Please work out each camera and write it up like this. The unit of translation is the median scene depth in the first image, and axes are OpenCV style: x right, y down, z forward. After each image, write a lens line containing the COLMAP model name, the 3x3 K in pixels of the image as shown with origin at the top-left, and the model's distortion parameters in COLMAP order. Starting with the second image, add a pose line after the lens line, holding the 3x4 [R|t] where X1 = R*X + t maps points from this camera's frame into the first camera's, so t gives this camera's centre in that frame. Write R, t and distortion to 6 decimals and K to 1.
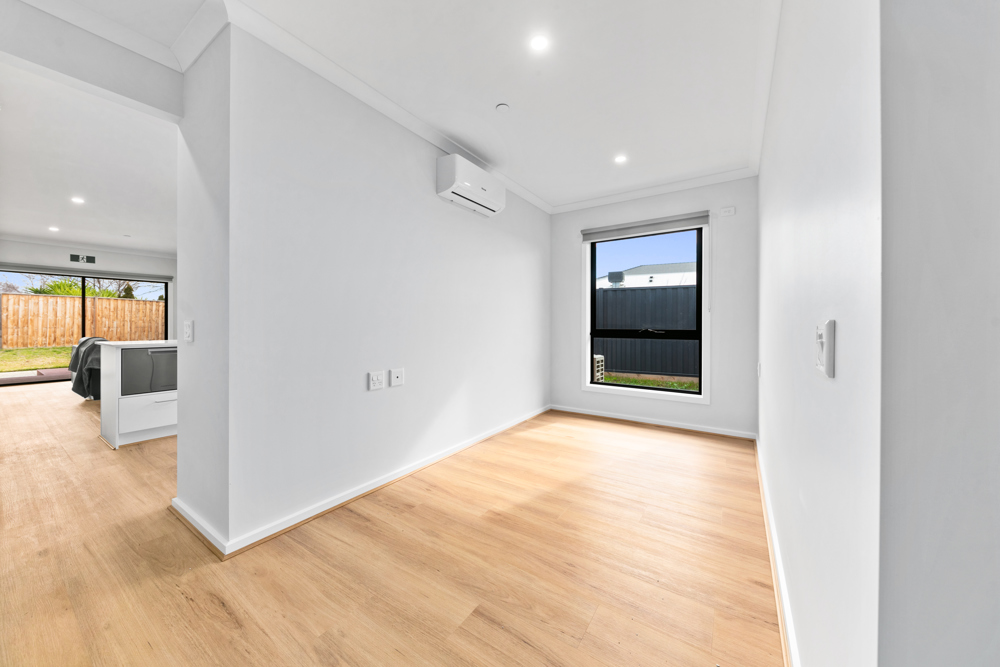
lens RADIAL K [[349.4, 0, 503.2], [0, 349.4, 316.6], [0, 0, 1]] dist [0.017060, 0.000139]
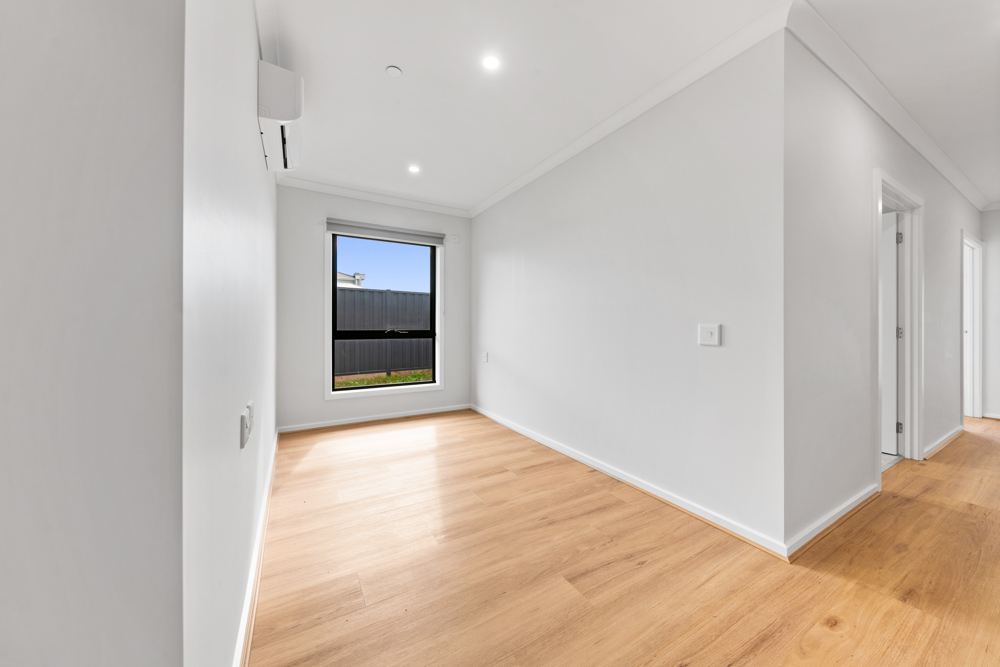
lens RADIAL K [[349.4, 0, 496.6], [0, 349.4, 327.6], [0, 0, 1]] dist [0.017060, 0.000139]
pose [[0.451402, -0.007717, 0.892287, -0.431065], [-0.022359, 0.999551, 0.019956, -0.000339], [-0.892040, -0.028958, 0.451027, 0.260150]]
